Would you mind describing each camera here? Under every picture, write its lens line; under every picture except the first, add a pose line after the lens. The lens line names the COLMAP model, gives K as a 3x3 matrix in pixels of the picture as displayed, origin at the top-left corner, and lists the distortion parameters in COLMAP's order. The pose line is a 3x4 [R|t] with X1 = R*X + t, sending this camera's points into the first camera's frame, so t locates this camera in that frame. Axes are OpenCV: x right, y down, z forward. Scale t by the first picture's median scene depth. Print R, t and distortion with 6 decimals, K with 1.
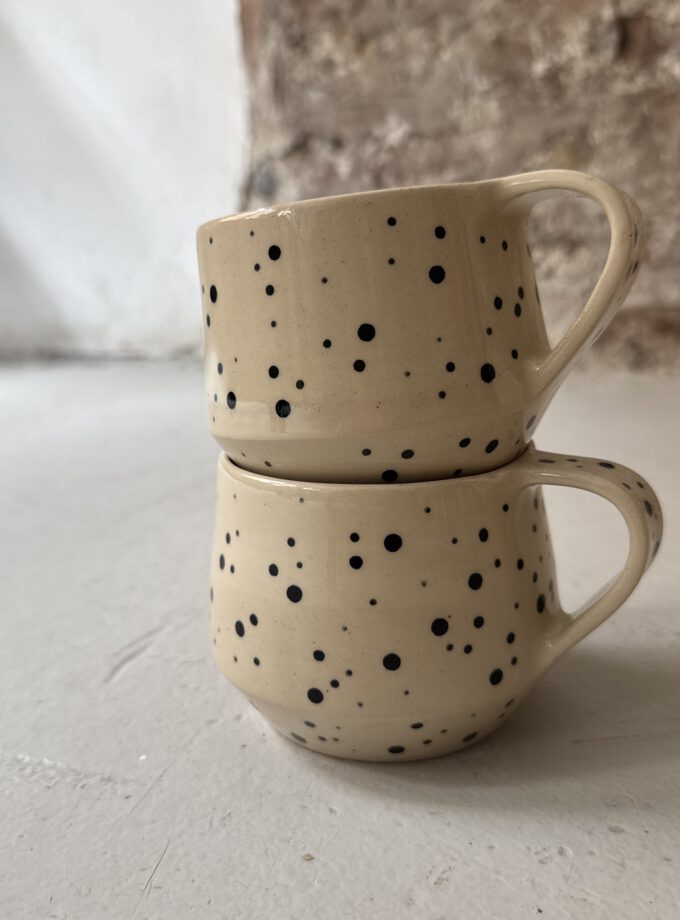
lens RADIAL K [[893.3, 0, 340.7], [0, 893.3, 455.8], [0, 0, 1]] dist [0.047162, -0.202765]
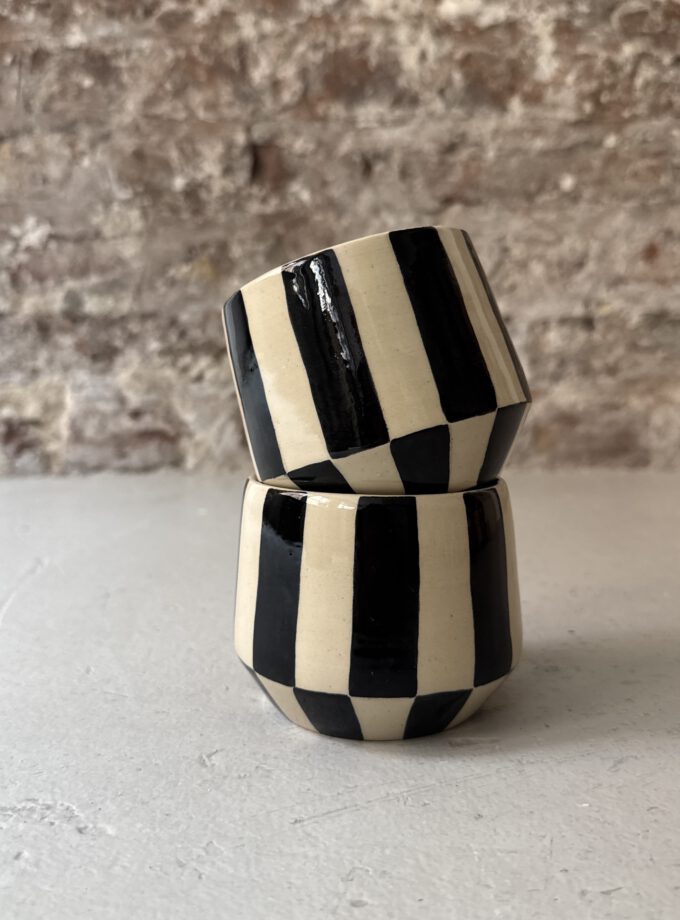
lens RADIAL K [[877.2, 0, 339.5], [0, 877.2, 459.6], [0, 0, 1]] dist [0.133077, -0.399314]
pose [[0.919800, -0.019872, 0.391884, -0.017601], [0.068693, 0.991448, -0.110956, 0.014396], [-0.386328, 0.128977, 0.913299, 0.023591]]
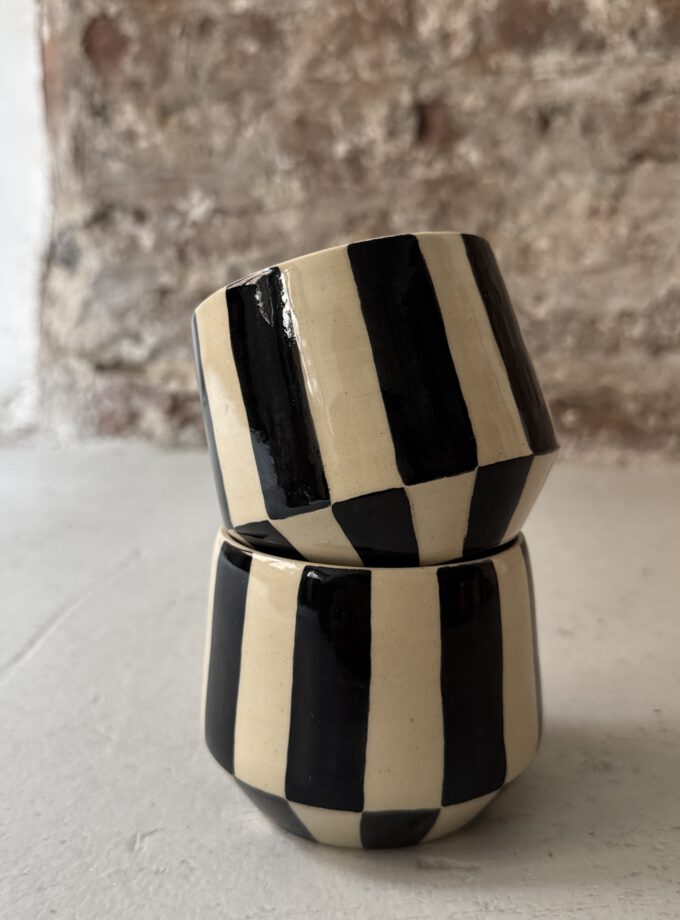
lens RADIAL K [[885.7, 0, 340.5], [0, 885.7, 459.7], [0, 0, 1]] dist [0.105267, -0.342140]
pose [[0.990329, 0.006863, 0.138571, 0.089486], [0.003079, 0.997443, -0.071406, -0.020561], [-0.138707, 0.071142, 0.987775, 0.046435]]
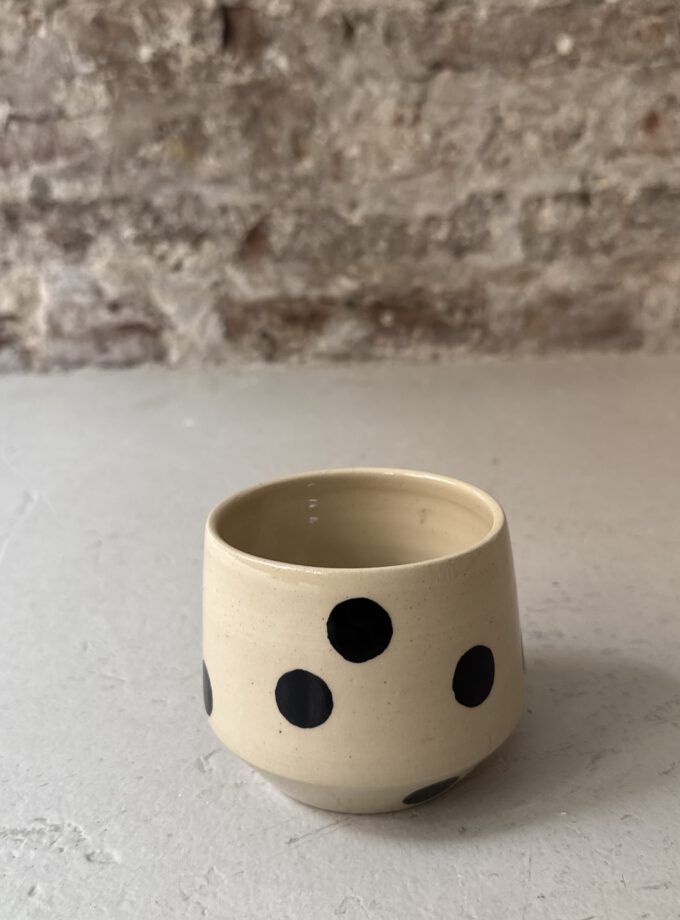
lens RADIAL K [[881.8, 0, 341.1], [0, 881.8, 463.5], [0, 0, 1]] dist [0.116547, -0.346169]
pose [[0.913212, -0.115753, 0.390697, -0.009268], [0.091548, 0.992575, 0.080090, -0.054094], [-0.397067, -0.037372, 0.917028, 0.023546]]
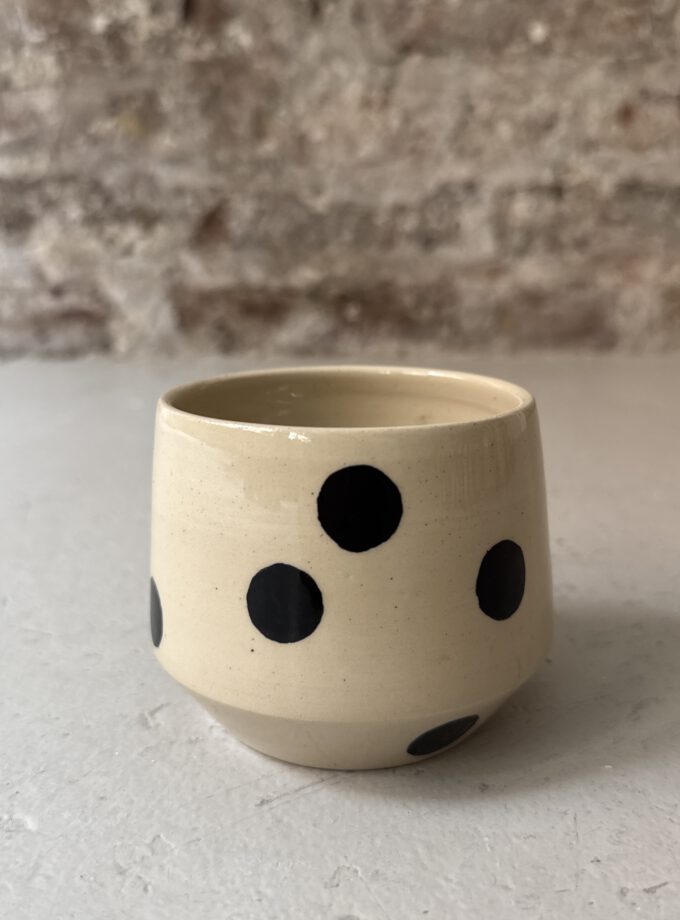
lens RADIAL K [[894.7, 0, 345.5], [0, 894.7, 459.7], [0, 0, 1]] dist [0.089500, -0.313560]
pose [[0.889098, -0.082293, 0.450258, -0.000200], [0.078954, 0.996533, 0.026229, 0.003402], [-0.450855, 0.012230, 0.892513, 0.084119]]
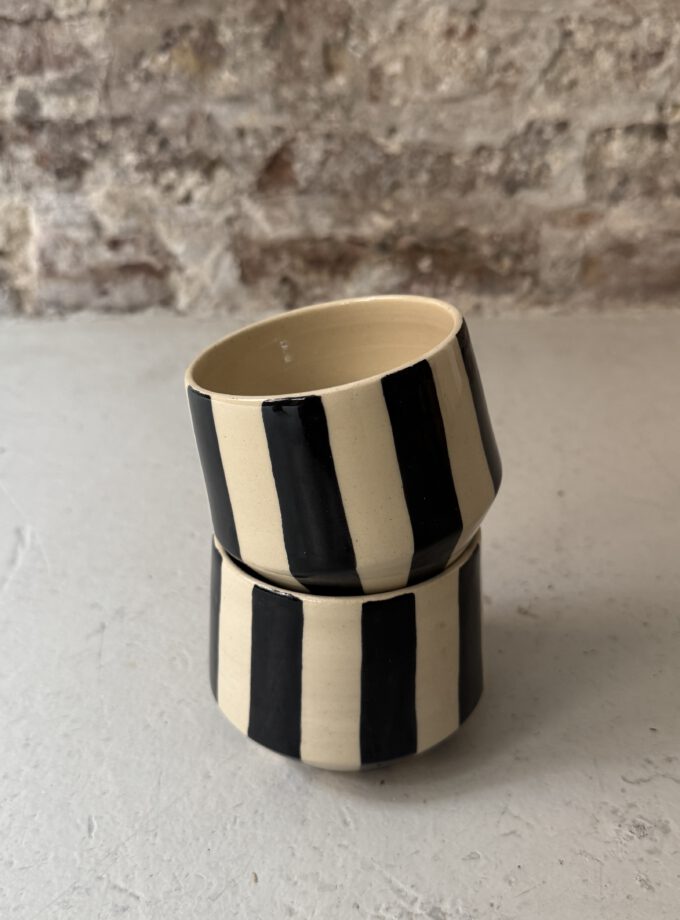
lens RADIAL K [[885.7, 0, 340.5], [0, 885.7, 459.7], [0, 0, 1]] dist [0.105267, -0.342140]
pose [[0.917993, -0.152706, 0.366019, 0.019912], [0.066602, 0.969152, 0.237296, -0.166335], [-0.390965, -0.193459, 0.899845, 0.134209]]
